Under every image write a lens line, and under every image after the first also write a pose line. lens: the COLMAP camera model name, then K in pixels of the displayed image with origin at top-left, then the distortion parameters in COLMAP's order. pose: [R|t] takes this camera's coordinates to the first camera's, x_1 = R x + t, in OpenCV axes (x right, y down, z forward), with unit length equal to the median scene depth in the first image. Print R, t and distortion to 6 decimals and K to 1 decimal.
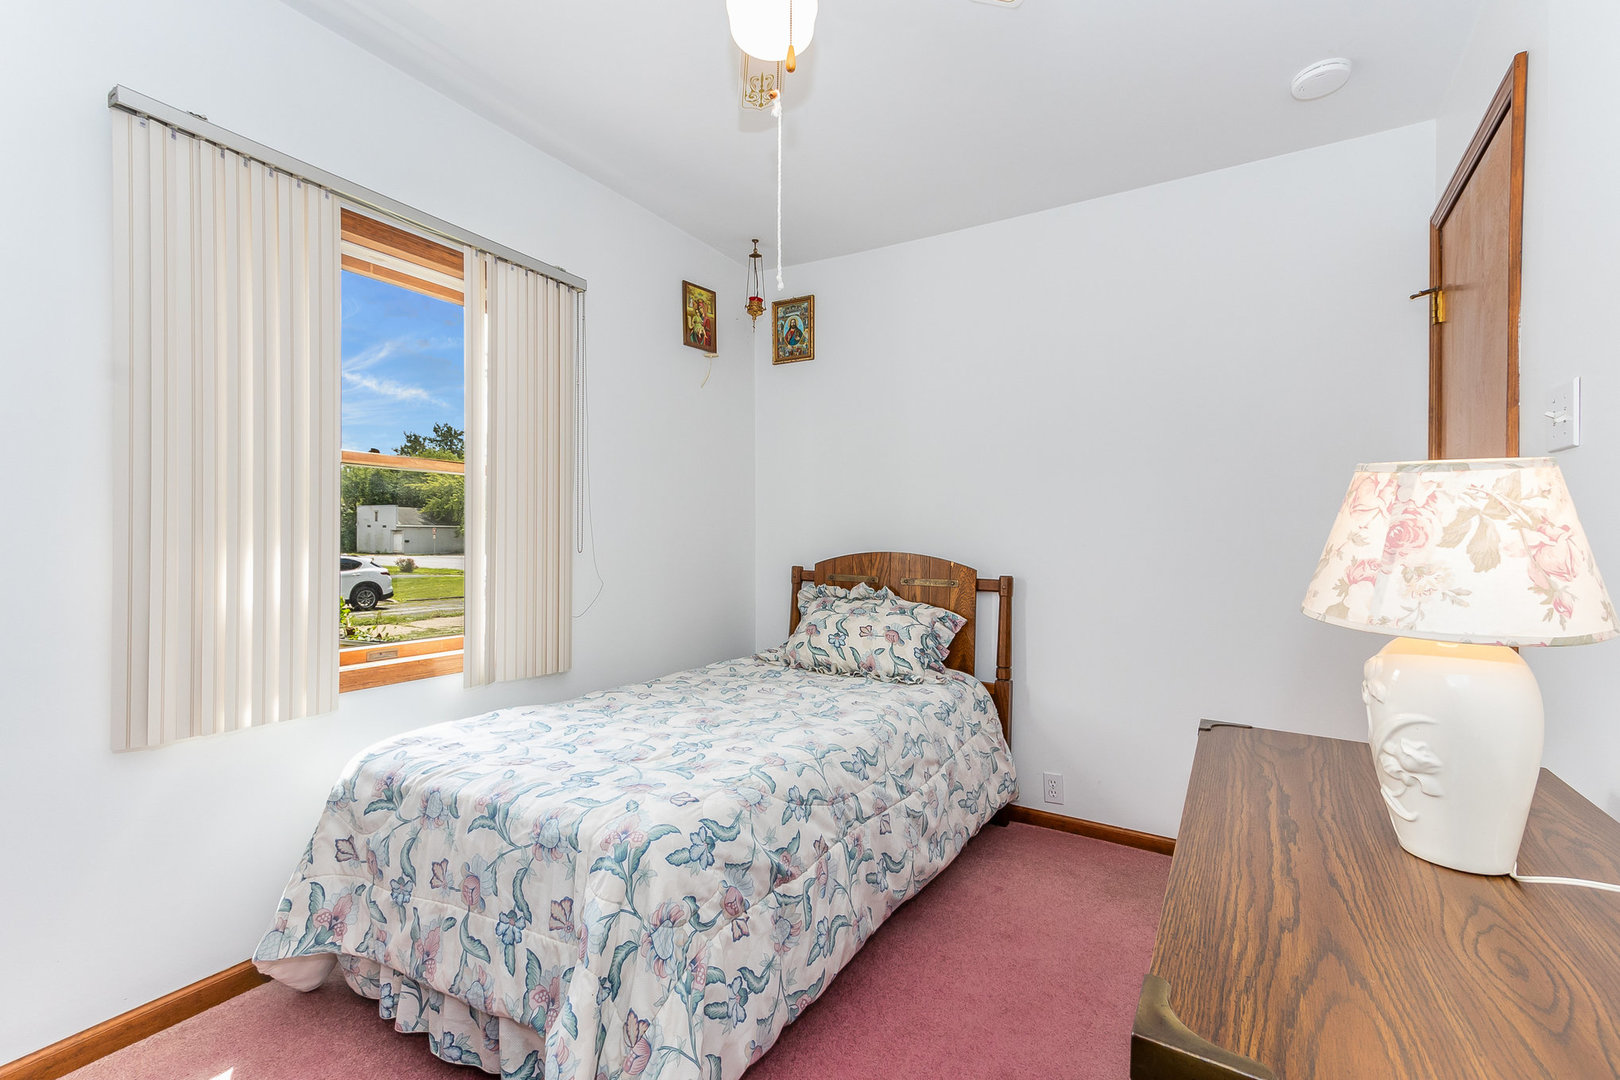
lens RADIAL K [[727.2, 0, 801.9], [0, 727.2, 544.5], [0, 0, 1]] dist [0.013669, 0.000299]
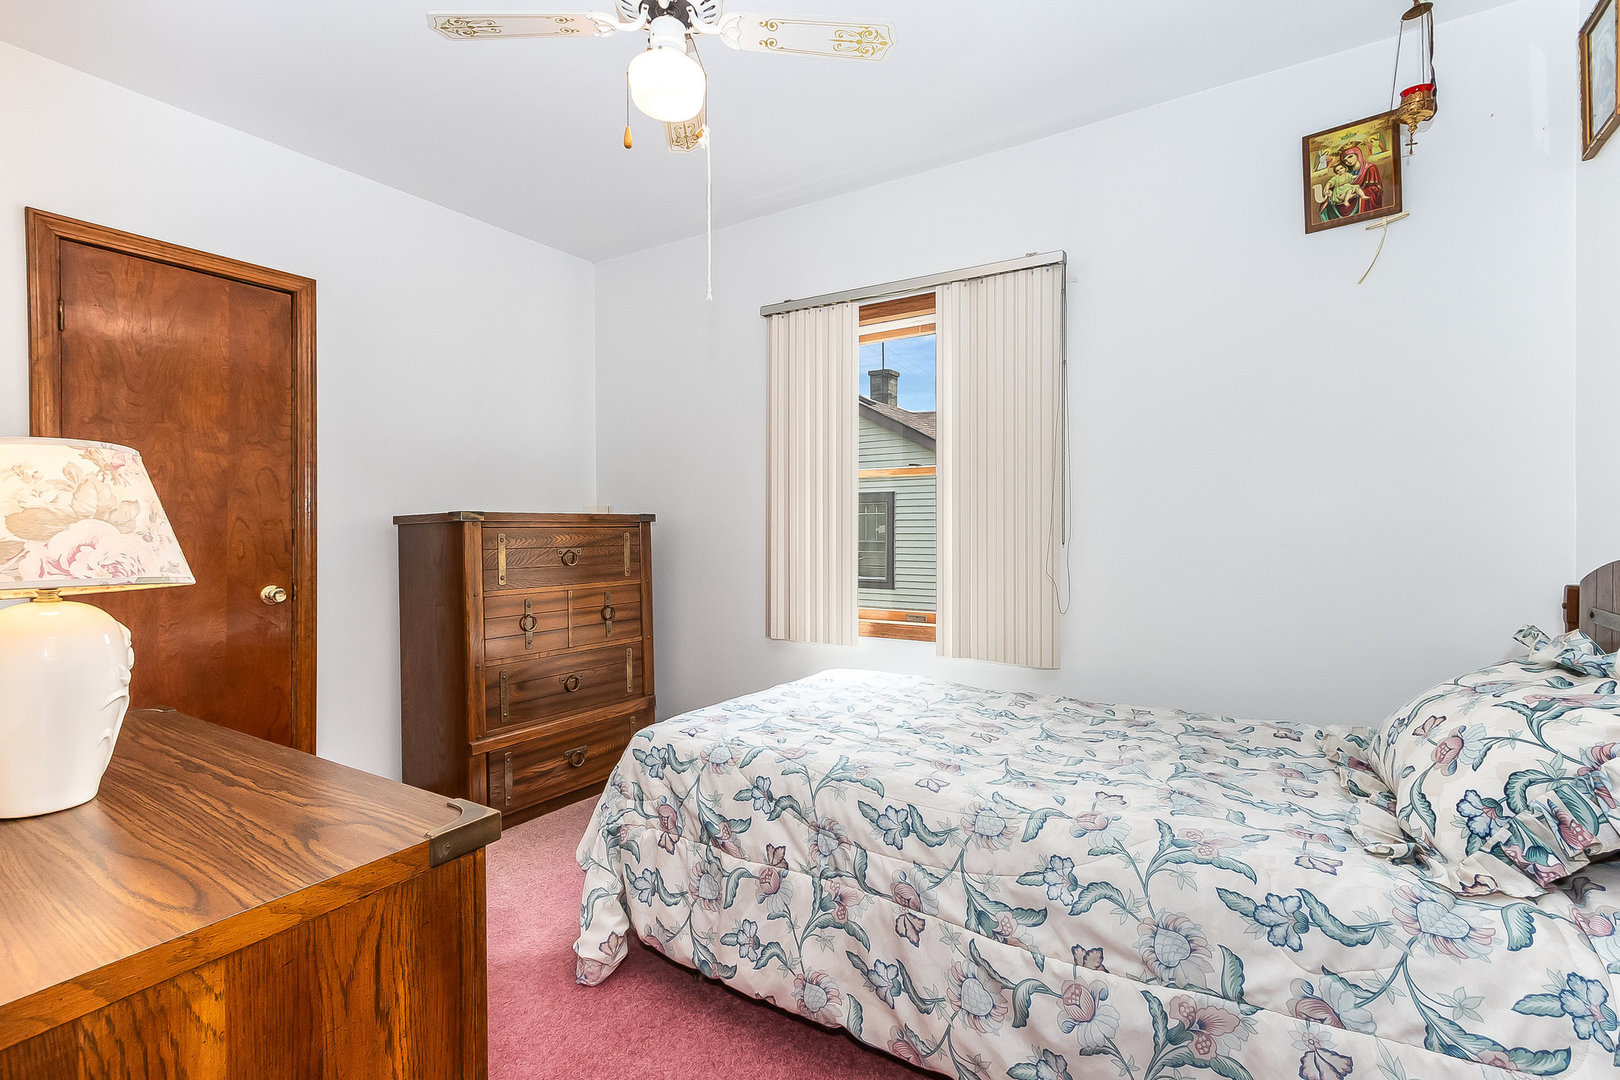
lens RADIAL K [[732.0, 0, 808.8], [0, 732.0, 534.2], [0, 0, 1]] dist [0.015948, -0.000004]
pose [[-0.023887, -0.000842, -0.999714, 0.858150], [-0.007496, 0.999972, -0.000663, 0.002123], [0.999687, 0.007478, -0.023893, 0.942753]]
